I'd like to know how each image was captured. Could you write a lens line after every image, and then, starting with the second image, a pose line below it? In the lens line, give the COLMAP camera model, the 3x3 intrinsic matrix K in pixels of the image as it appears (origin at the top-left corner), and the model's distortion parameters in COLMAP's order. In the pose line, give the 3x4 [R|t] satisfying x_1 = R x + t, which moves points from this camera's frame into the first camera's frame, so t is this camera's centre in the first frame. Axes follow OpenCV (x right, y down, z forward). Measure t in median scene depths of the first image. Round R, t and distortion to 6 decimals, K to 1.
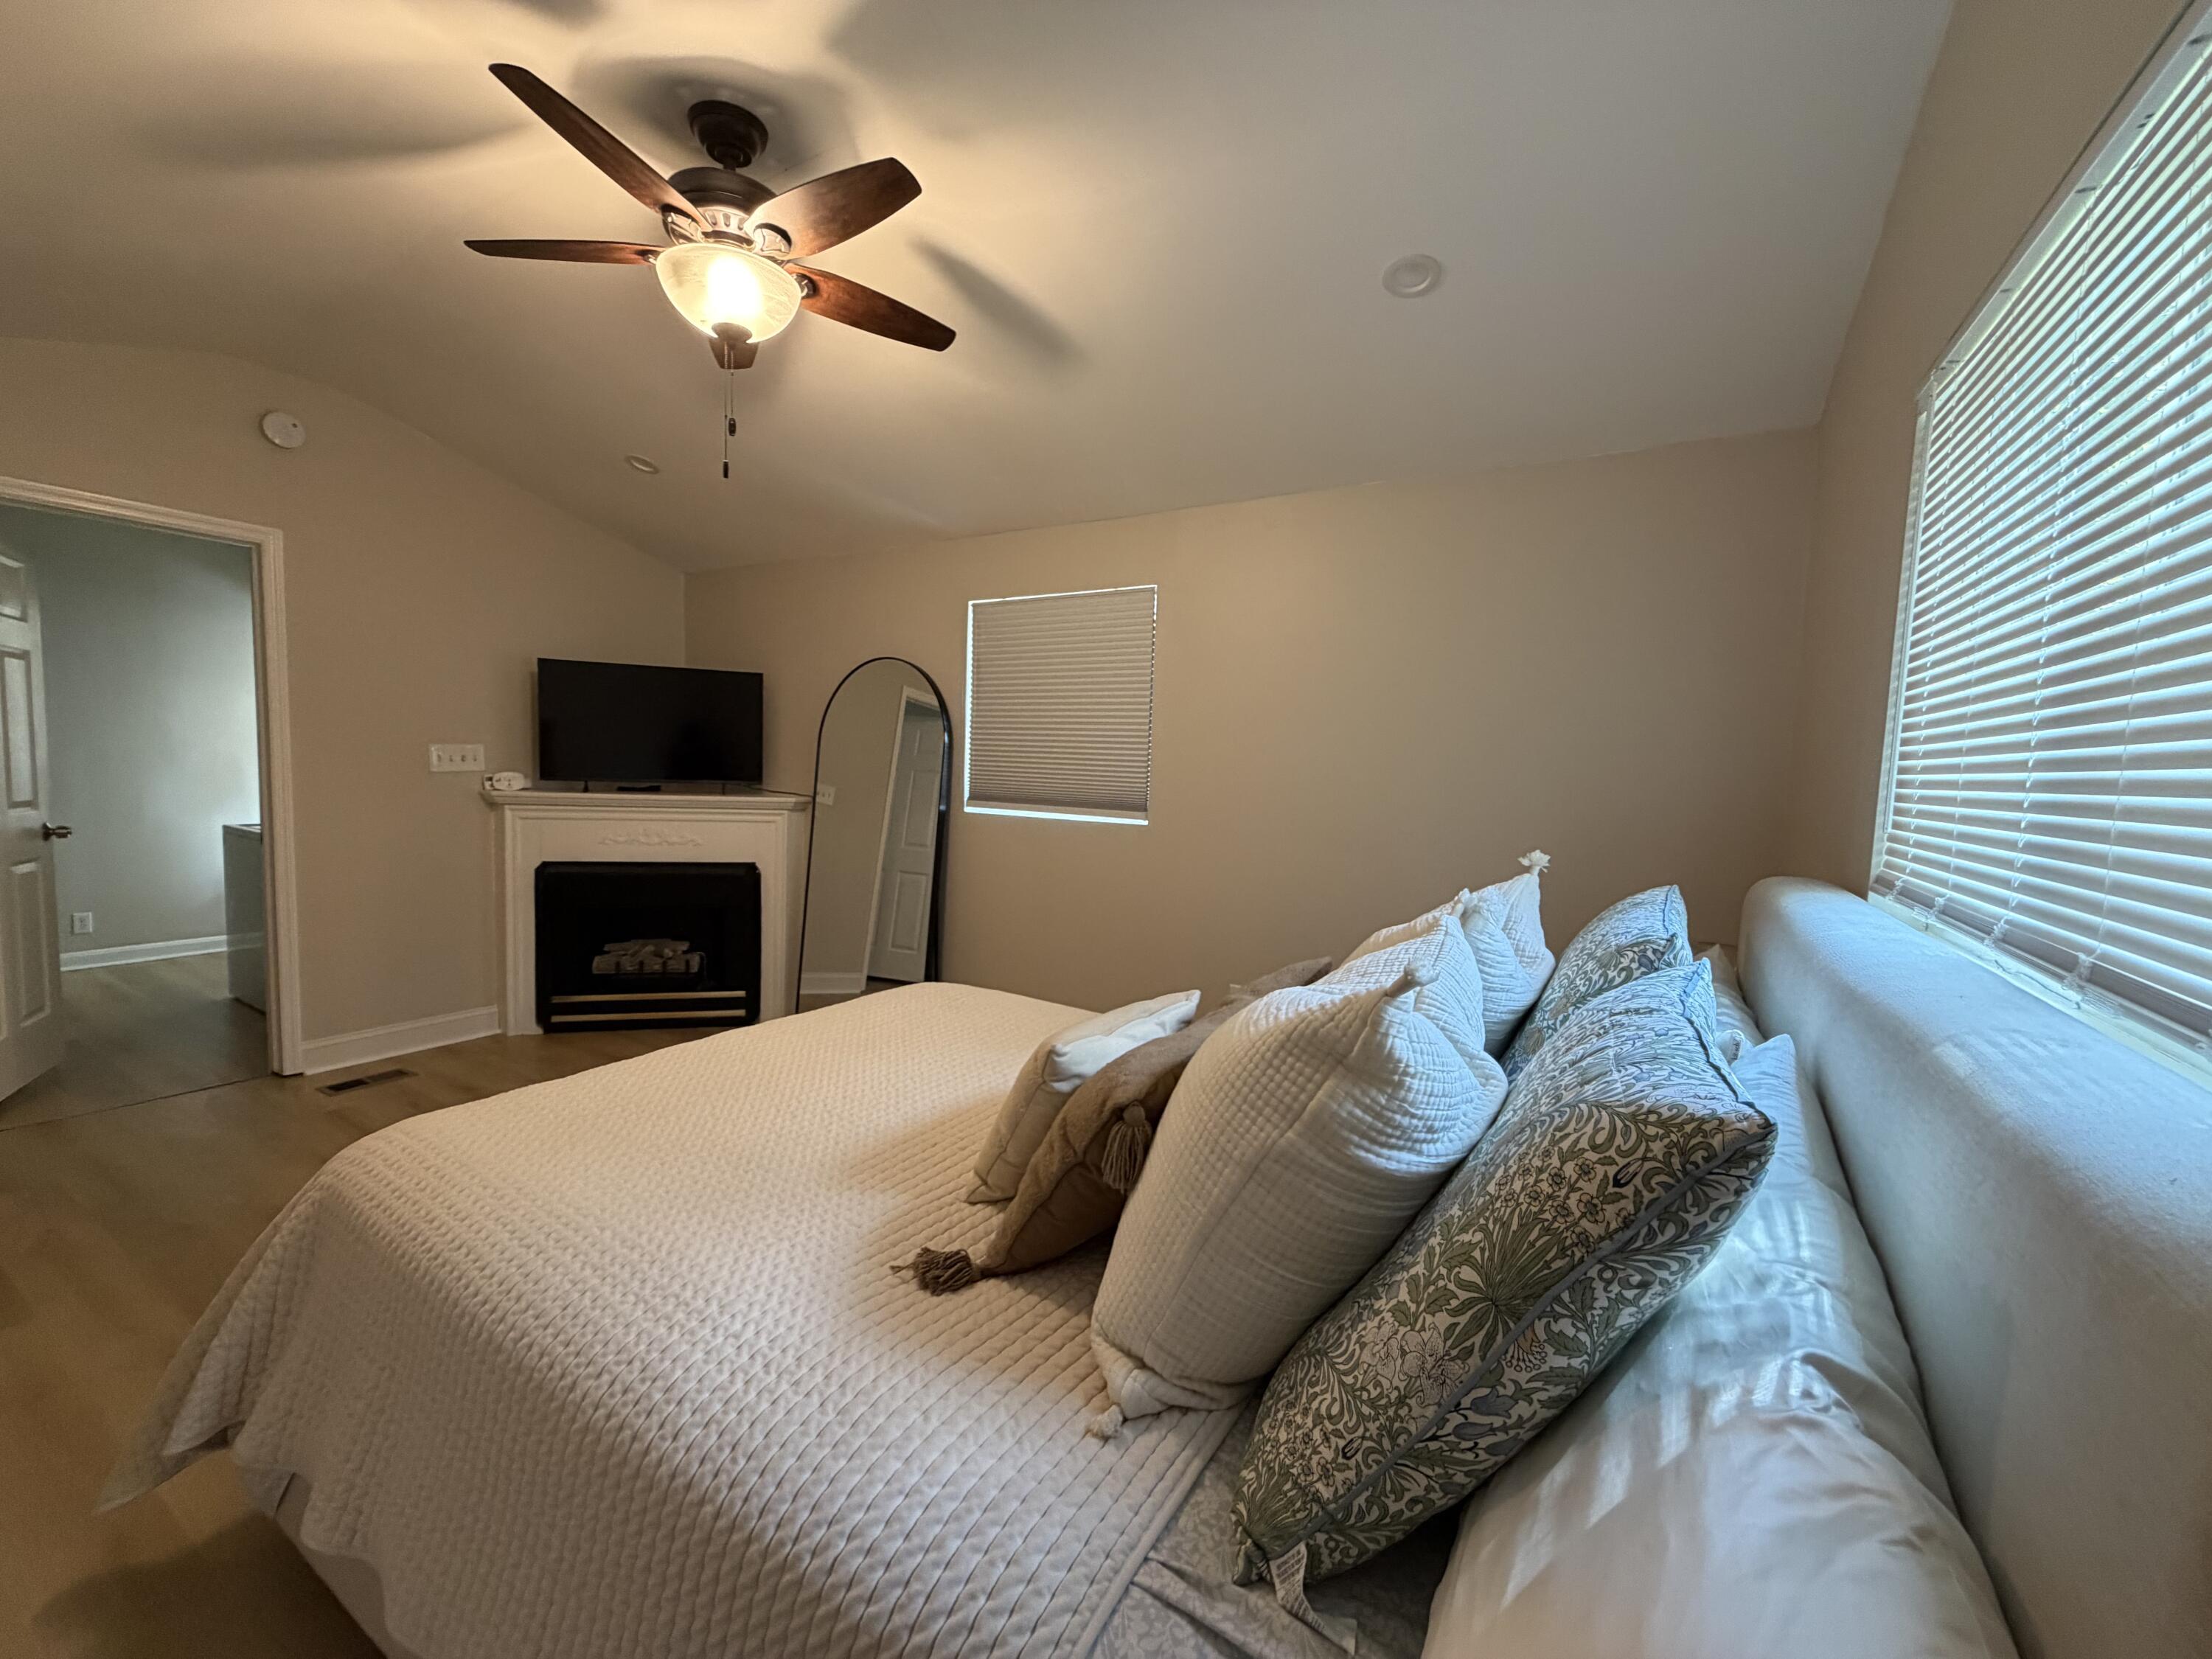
lens RADIAL K [[888.6, 0, 1100.1], [0, 888.6, 832.6], [0, 0, 1]] dist [-0.001426, -0.000075]
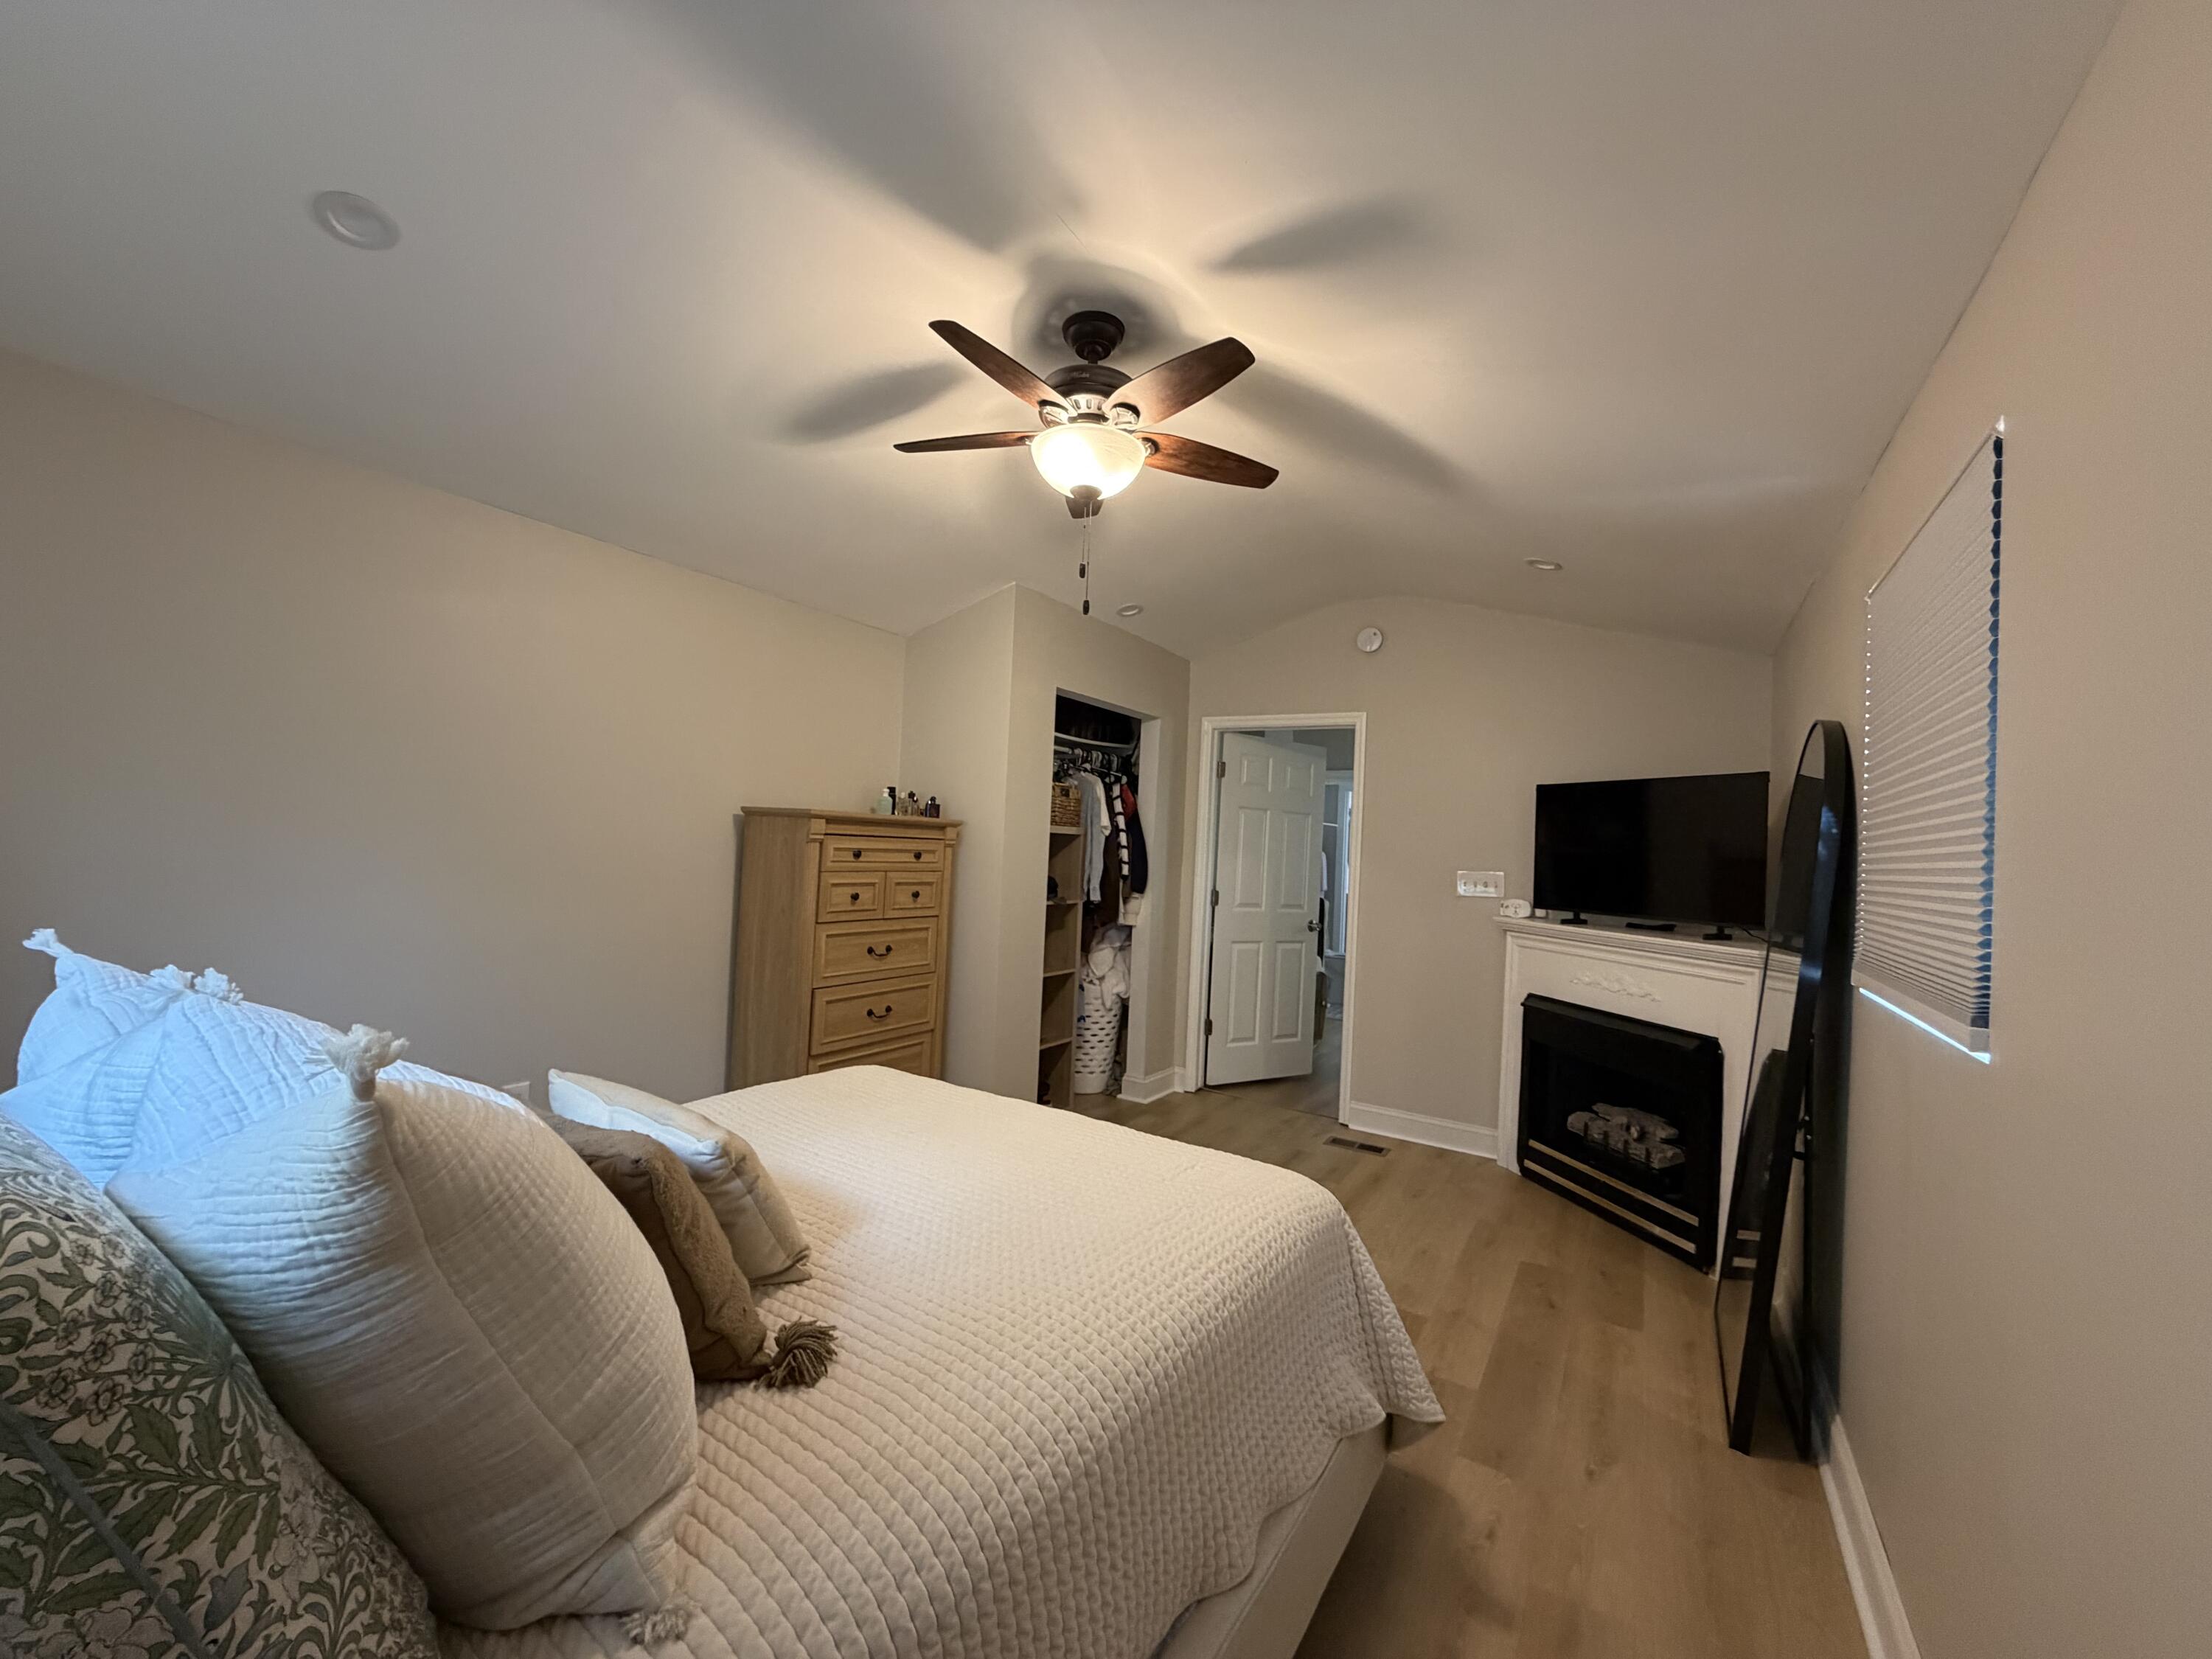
lens RADIAL K [[888.6, 0, 1106.2], [0, 888.6, 822.1], [0, 0, 1]] dist [-0.001426, -0.000075]
pose [[-0.001269, -0.062367, -0.998053, 0.351296], [-0.129433, 0.989668, -0.061678, -0.031986], [0.991587, 0.129102, -0.009328, 0.530035]]
